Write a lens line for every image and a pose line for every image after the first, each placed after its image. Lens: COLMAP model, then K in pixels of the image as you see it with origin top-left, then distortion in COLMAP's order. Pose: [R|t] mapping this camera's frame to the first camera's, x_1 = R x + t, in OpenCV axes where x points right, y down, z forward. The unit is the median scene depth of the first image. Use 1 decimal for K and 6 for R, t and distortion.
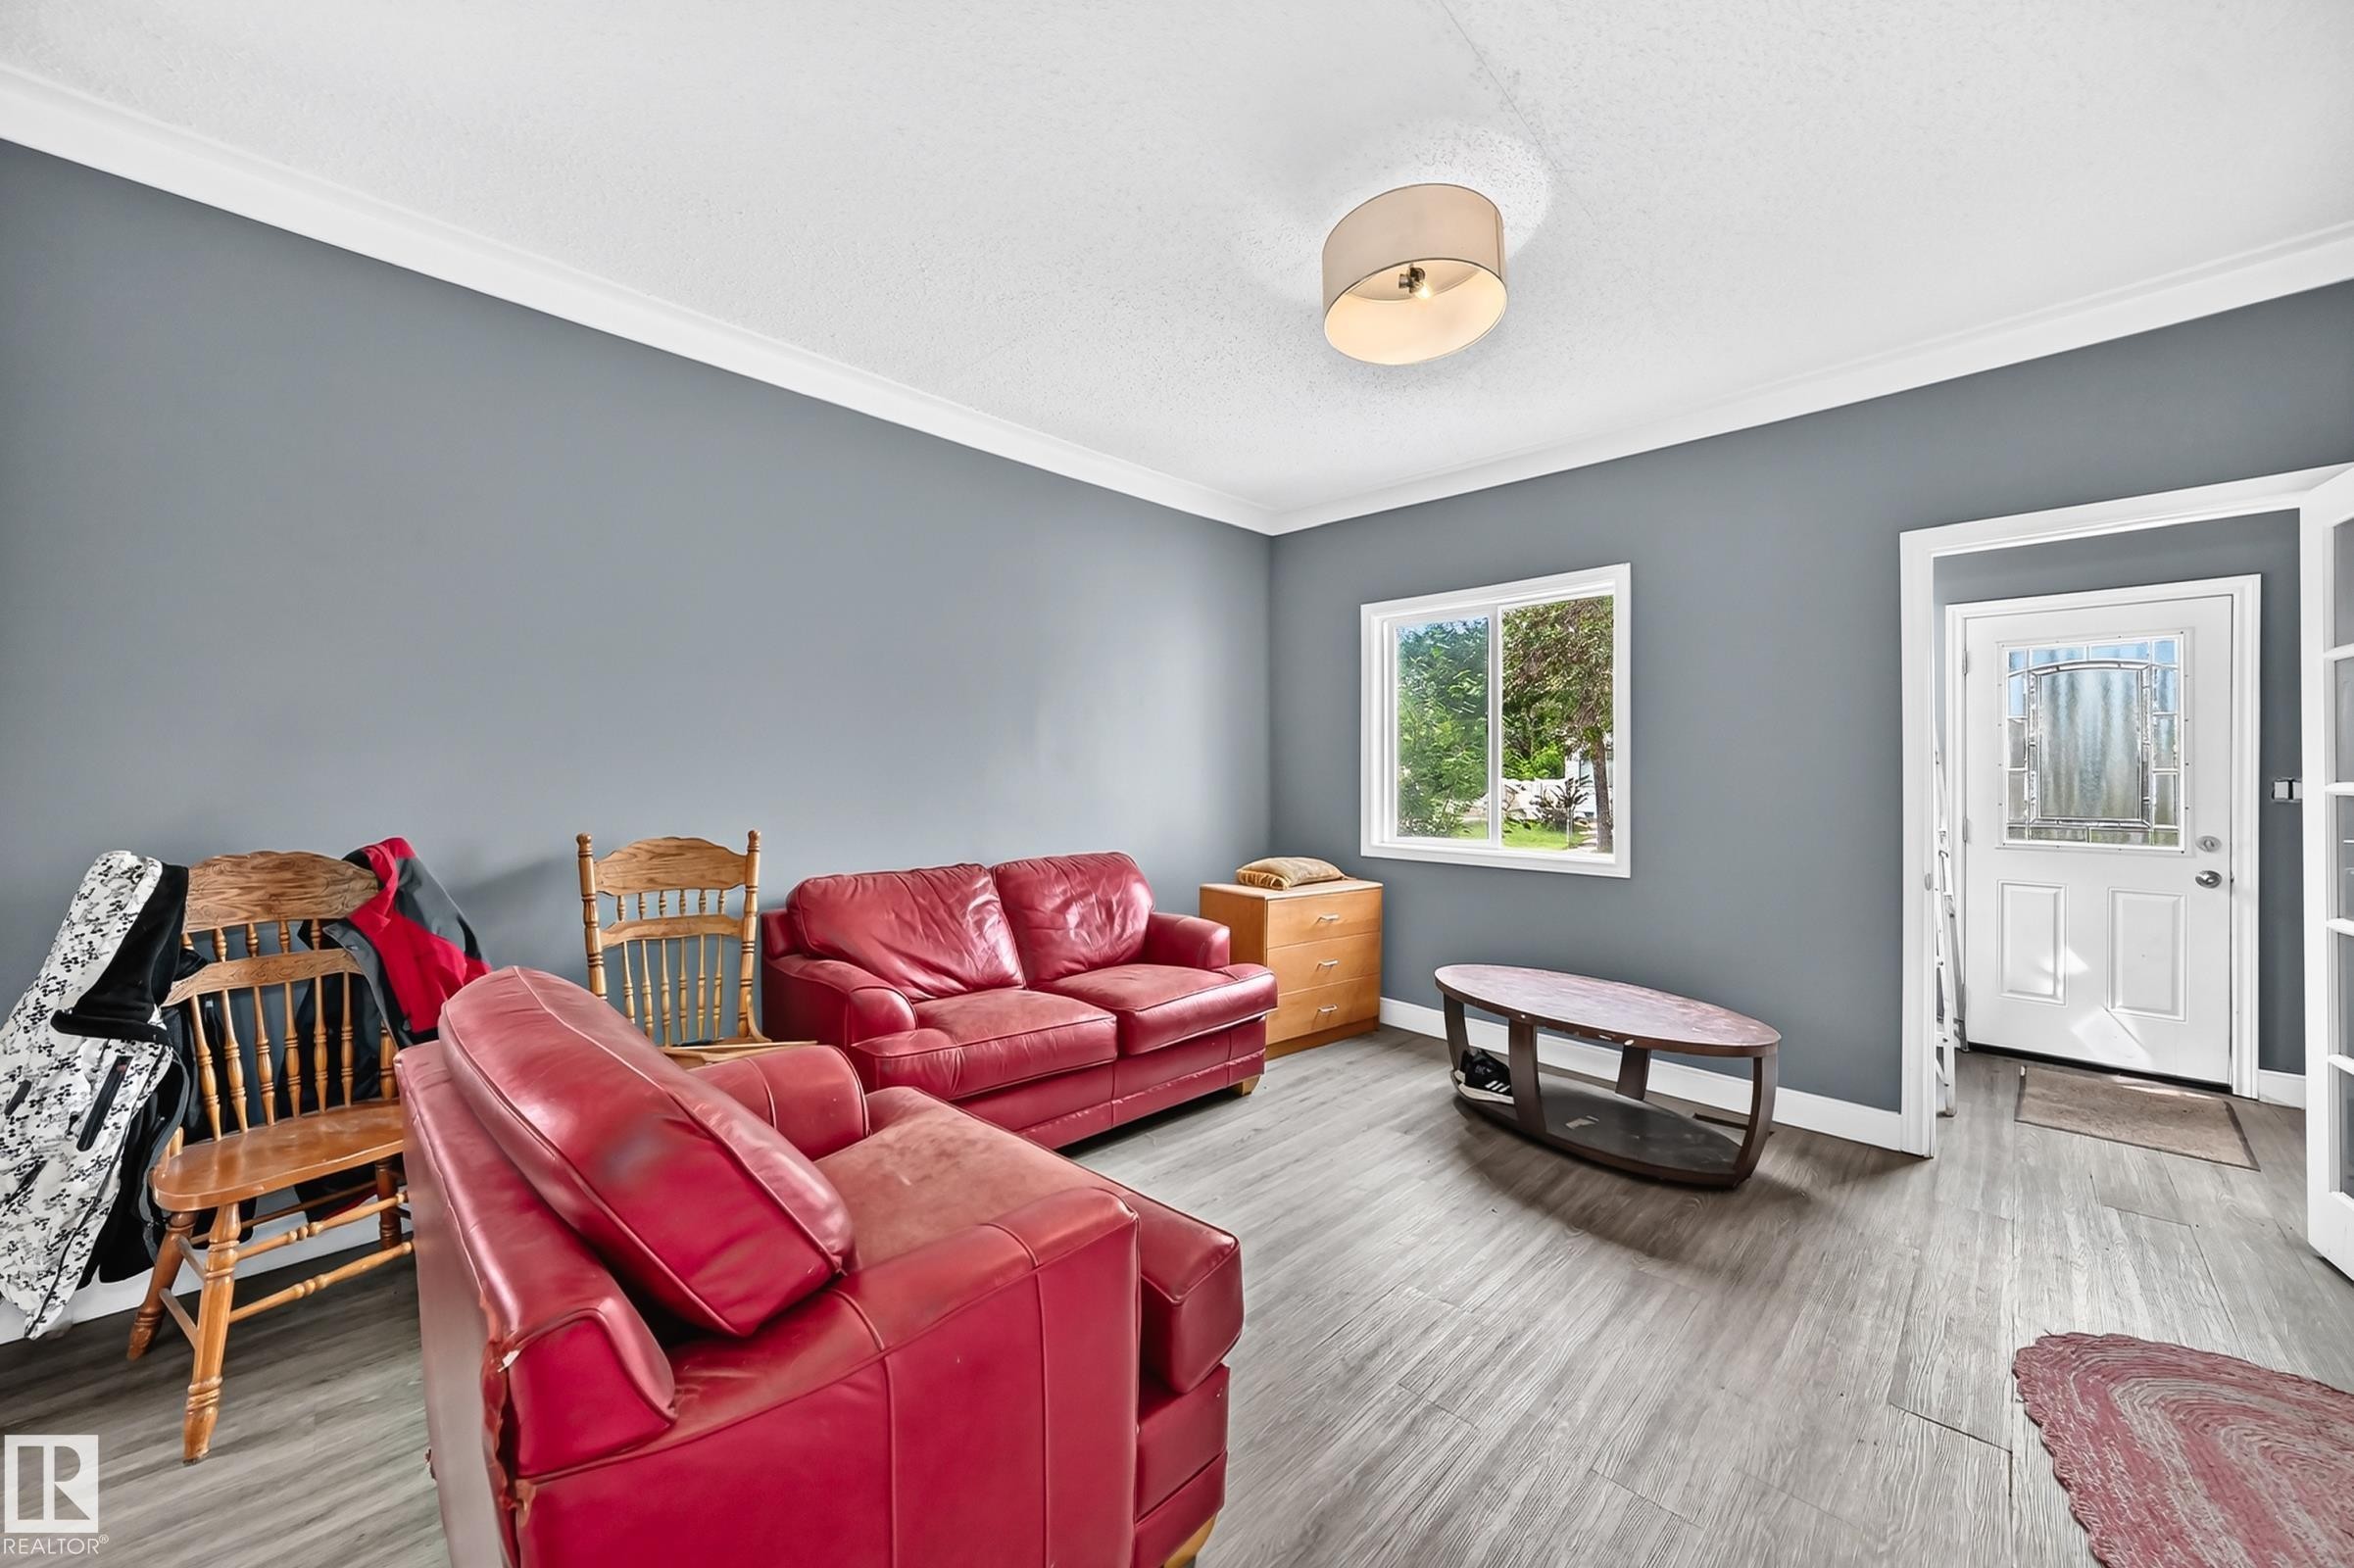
lens RADIAL K [[848.0, 0, 1177.0], [0, 848.0, 784.0], [0, 0, 1]] dist [-0.014704, 0.000251]
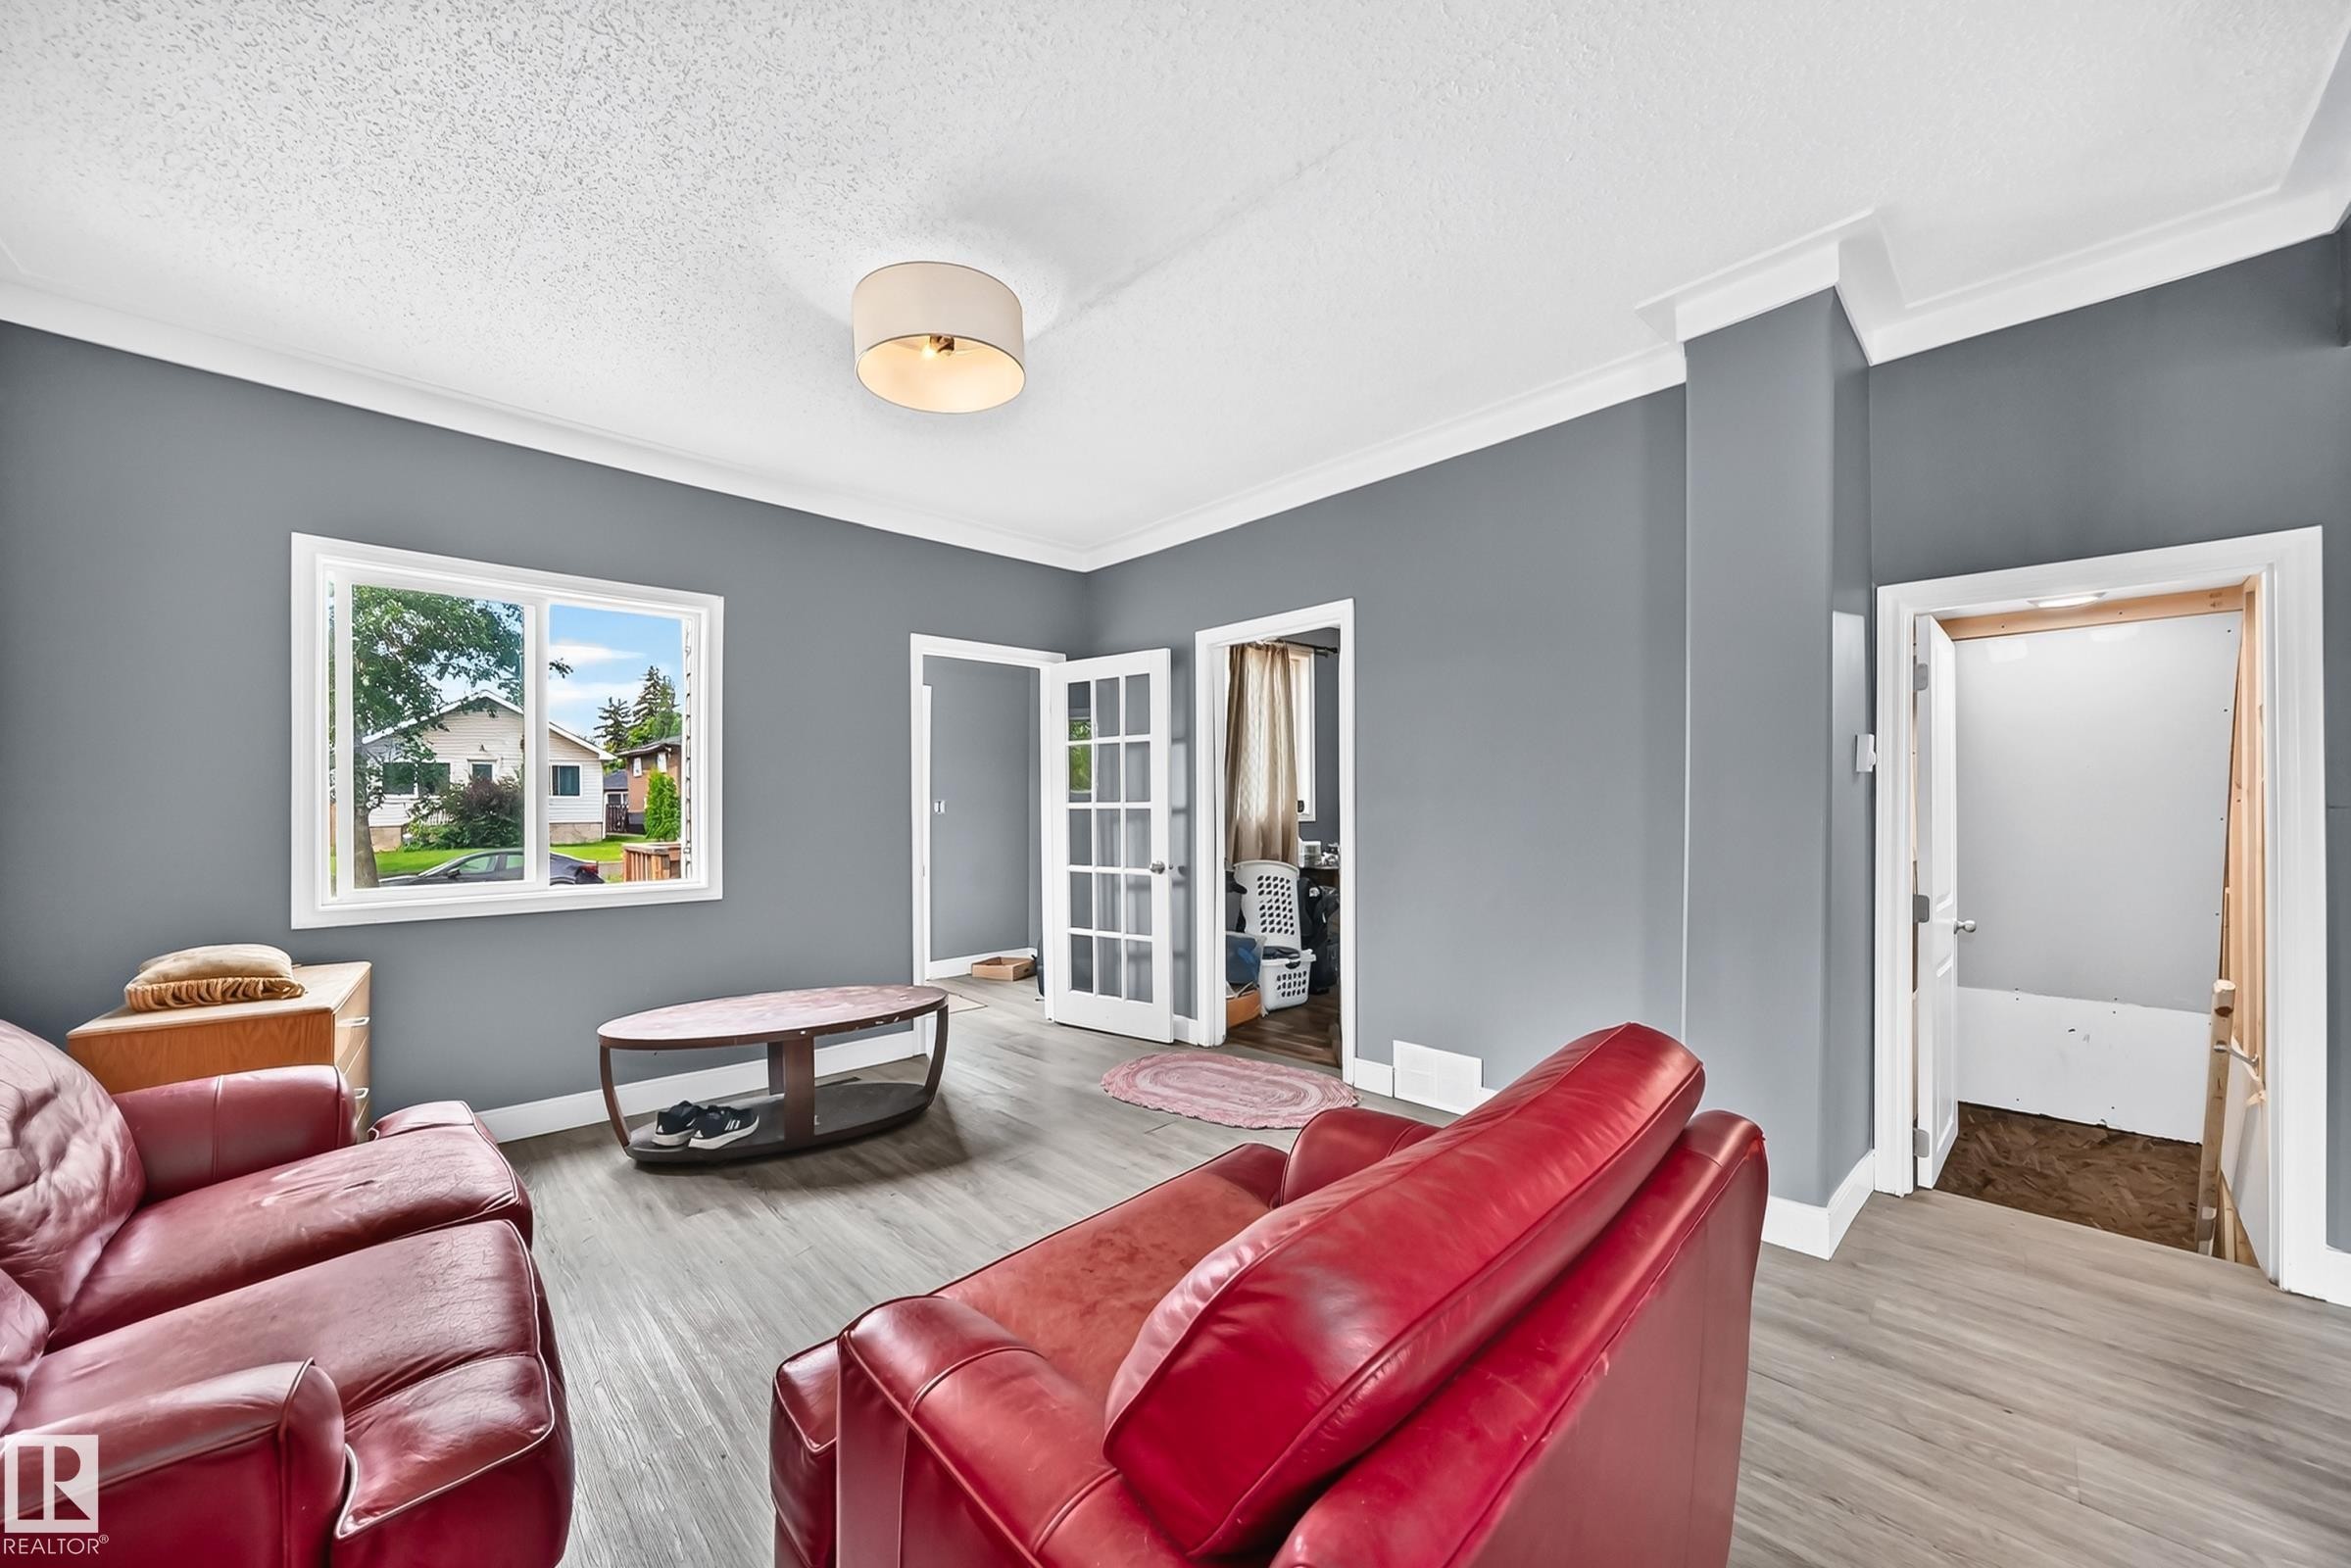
lens RADIAL K [[835.4, 0, 1183.1], [0, 835.4, 793.0], [0, 0, 1]] dist [-0.017657, 0.000169]
pose [[0.015691, 0.004279, 0.999868, -0.622483], [0.014821, 0.999880, -0.004511, -0.006183], [-0.999767, 0.014889, 0.015626, 0.531580]]
